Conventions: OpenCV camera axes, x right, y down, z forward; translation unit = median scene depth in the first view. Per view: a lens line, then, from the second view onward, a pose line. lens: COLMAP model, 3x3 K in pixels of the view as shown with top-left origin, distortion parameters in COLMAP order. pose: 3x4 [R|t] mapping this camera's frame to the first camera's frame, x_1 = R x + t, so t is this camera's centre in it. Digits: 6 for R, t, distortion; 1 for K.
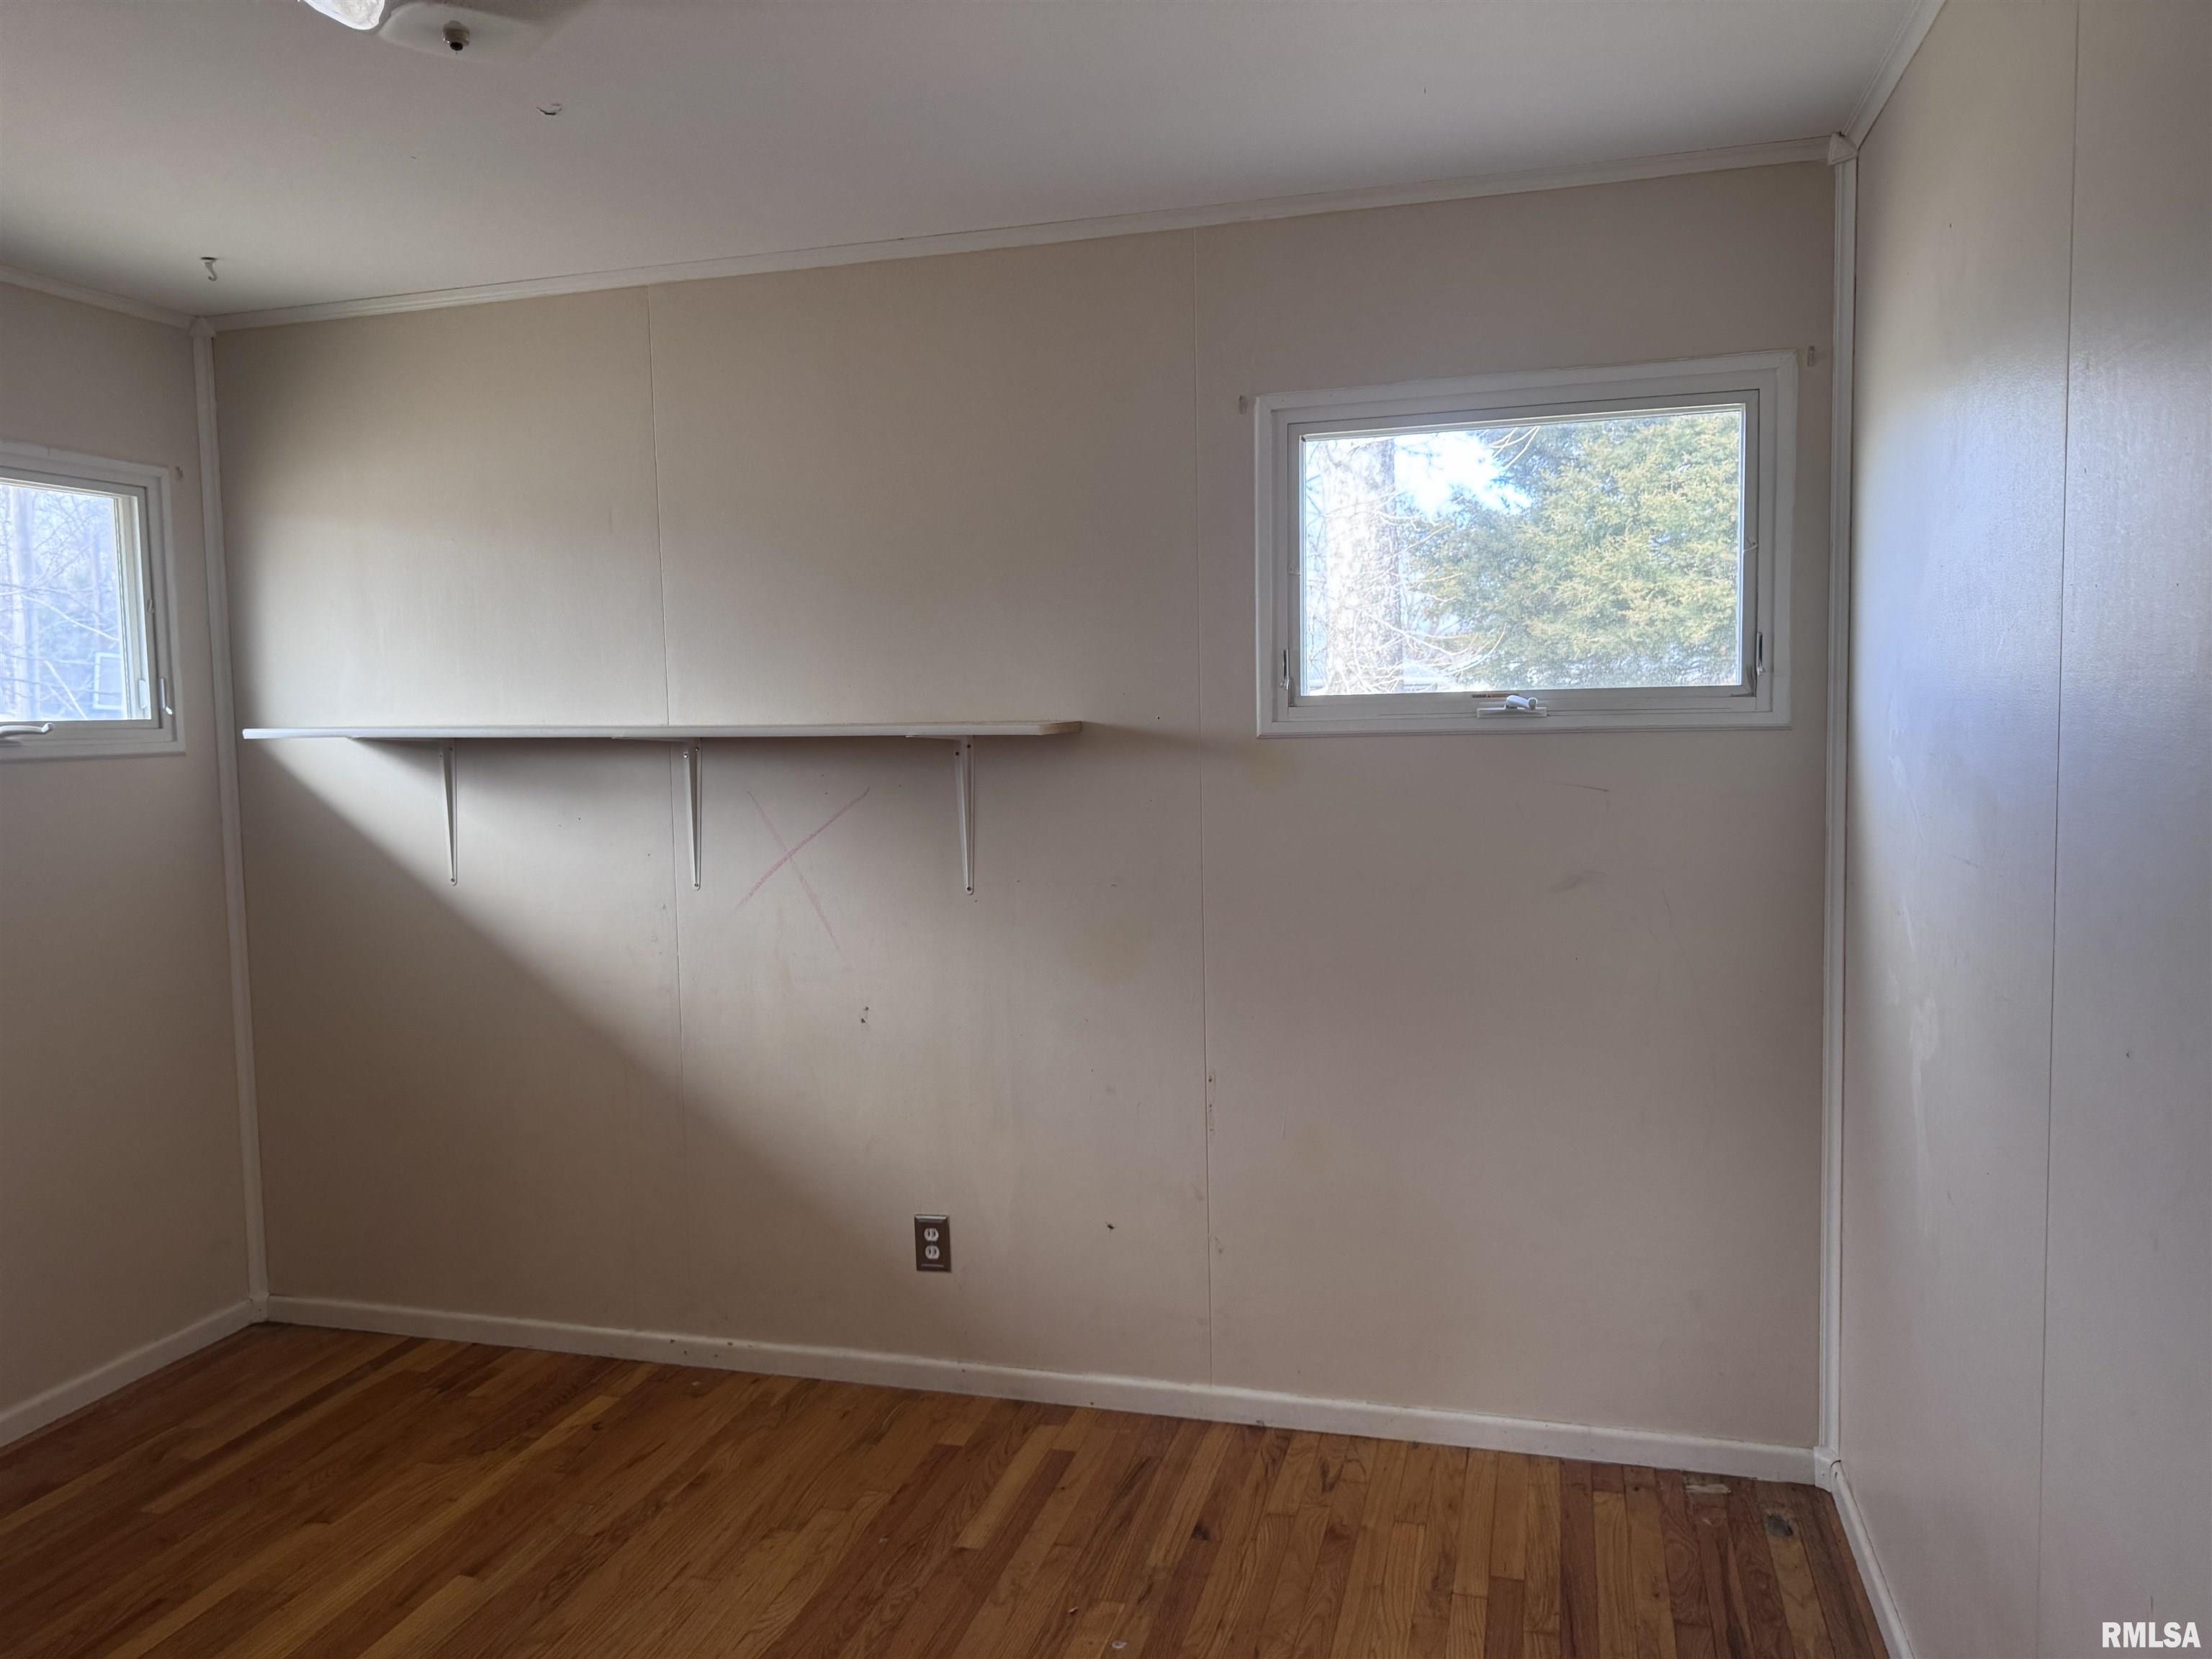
lens RADIAL K [[1563.3, 0, 1104.7], [0, 1563.3, 851.2], [0, 0, 1]] dist [0.050129, -0.060245]
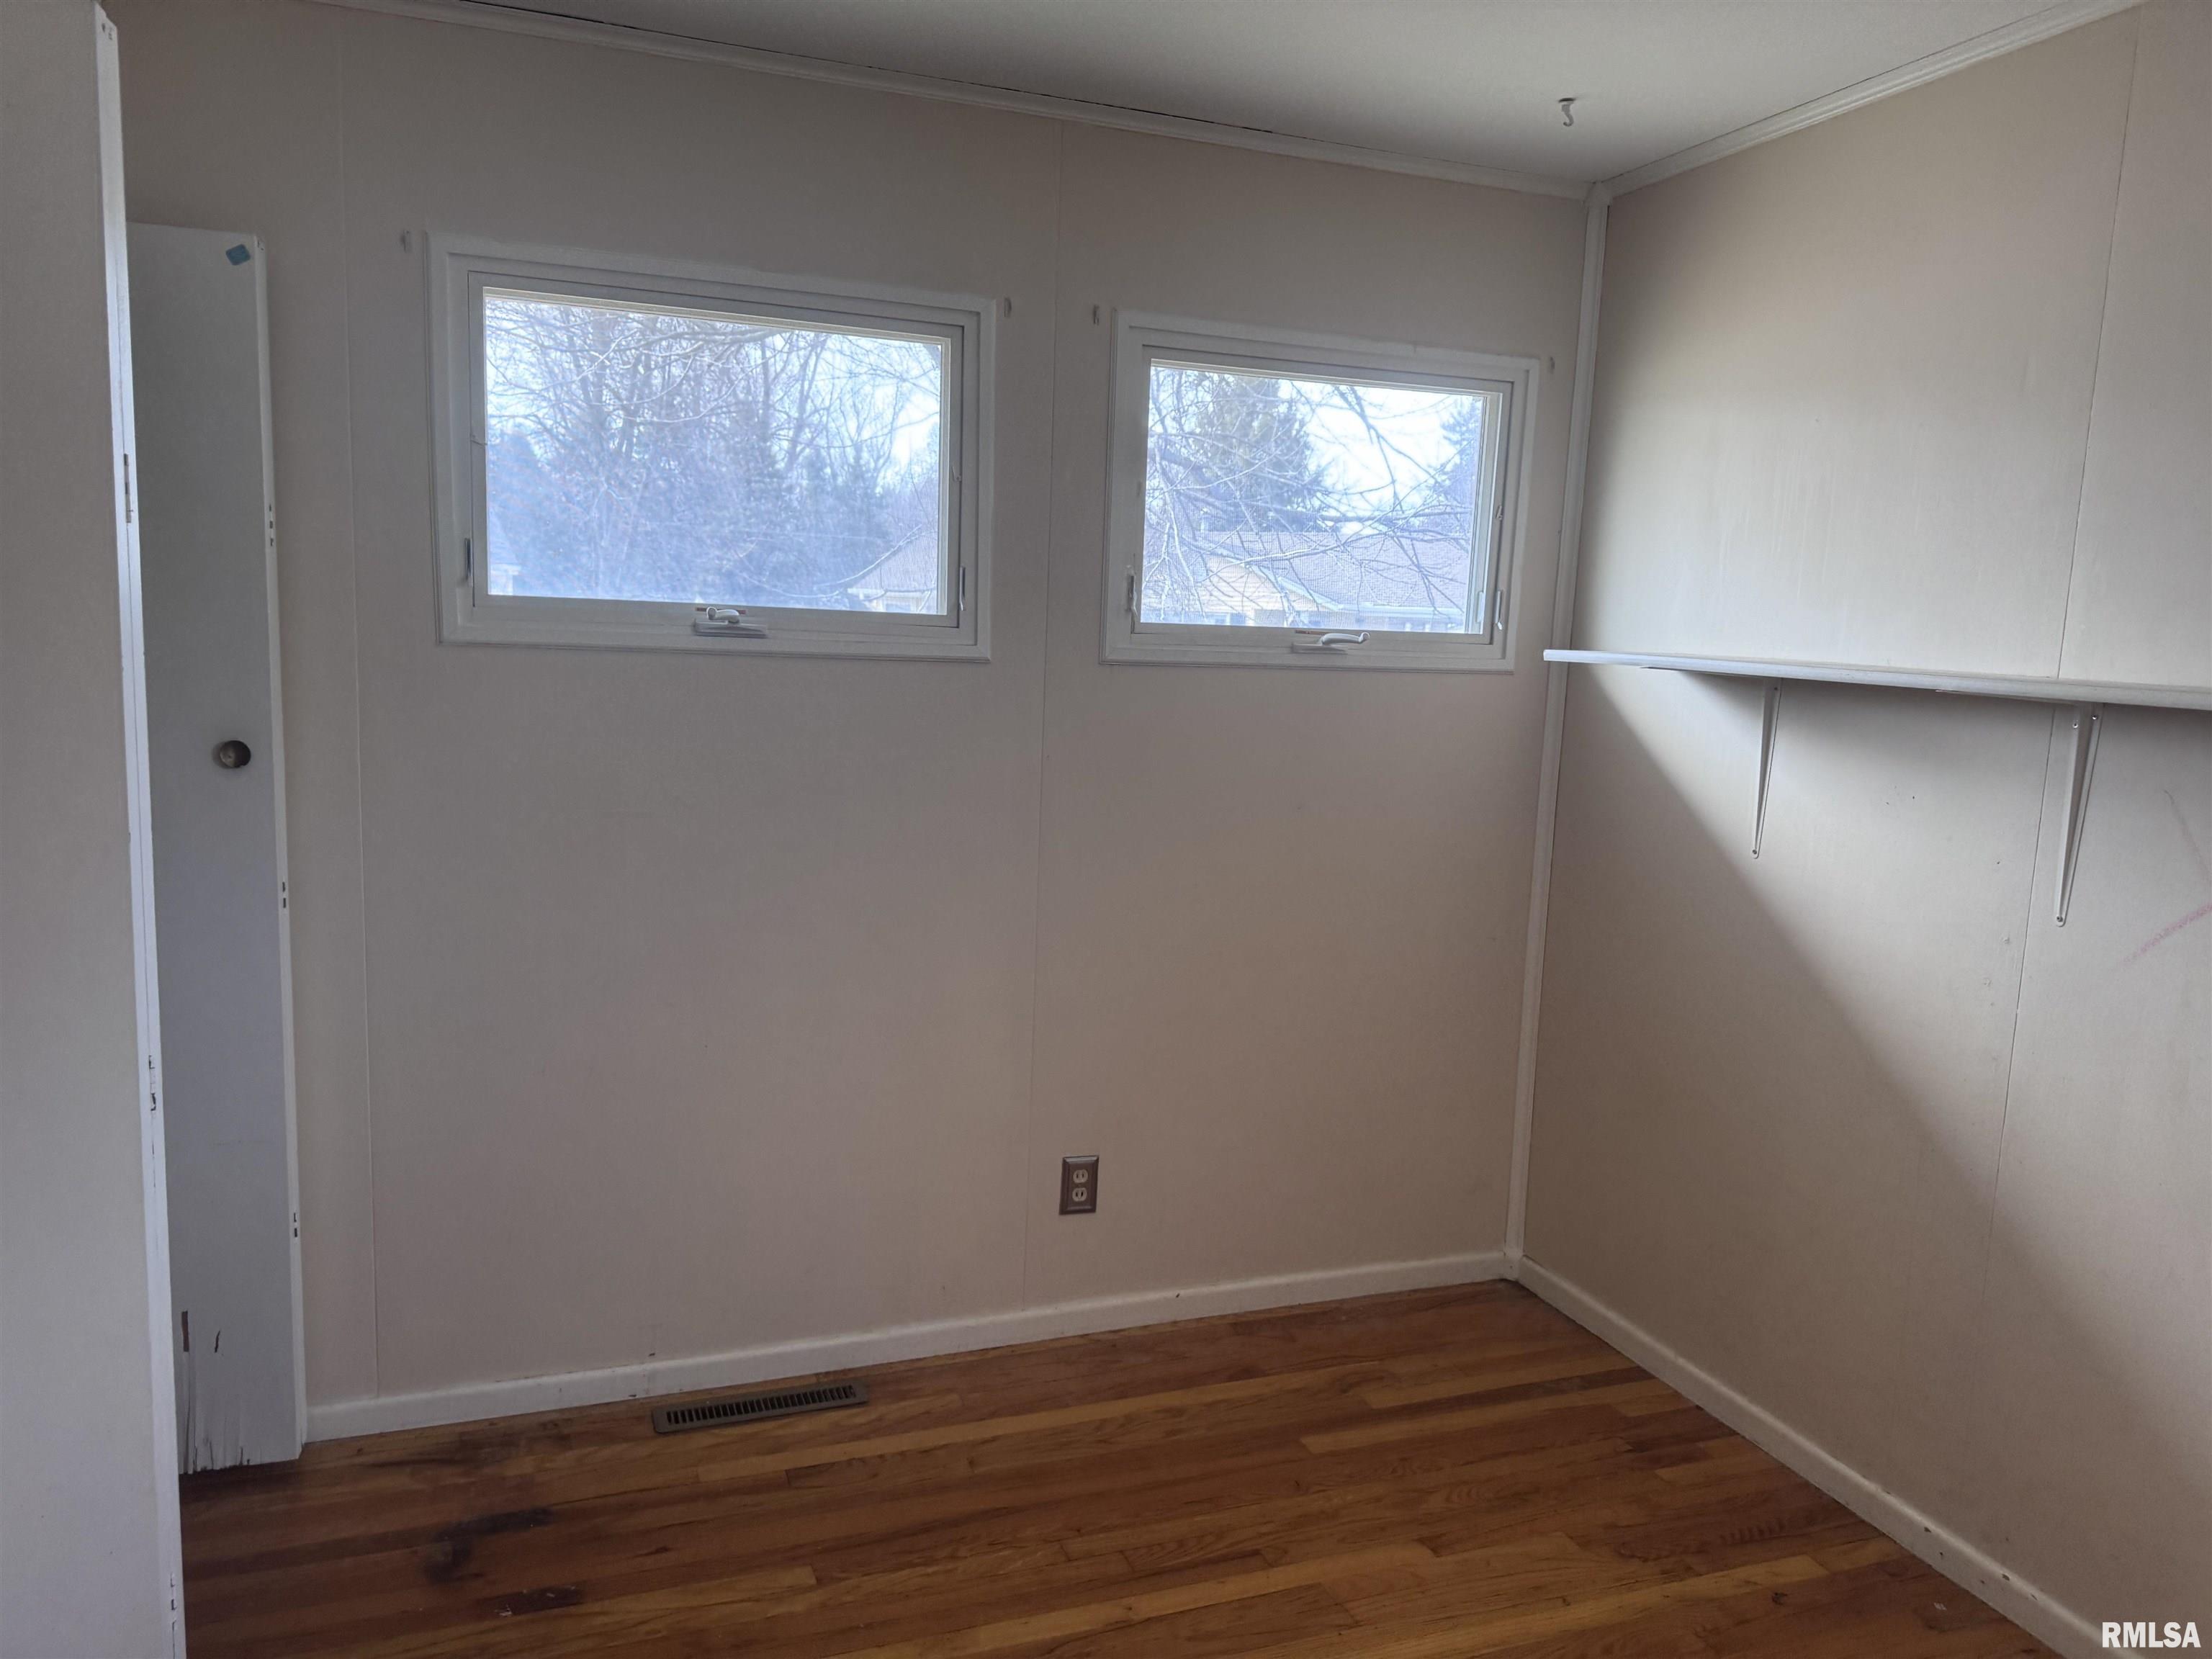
lens RADIAL K [[1563.3, 0, 1104.7], [0, 1563.3, 851.2], [0, 0, 1]] dist [0.050129, -0.060245]
pose [[0.586240, 0.160669, -0.794045, 0.030879], [-0.122215, 0.986459, 0.109372, -0.030510], [0.800866, 0.032926, 0.597938, 0.263807]]
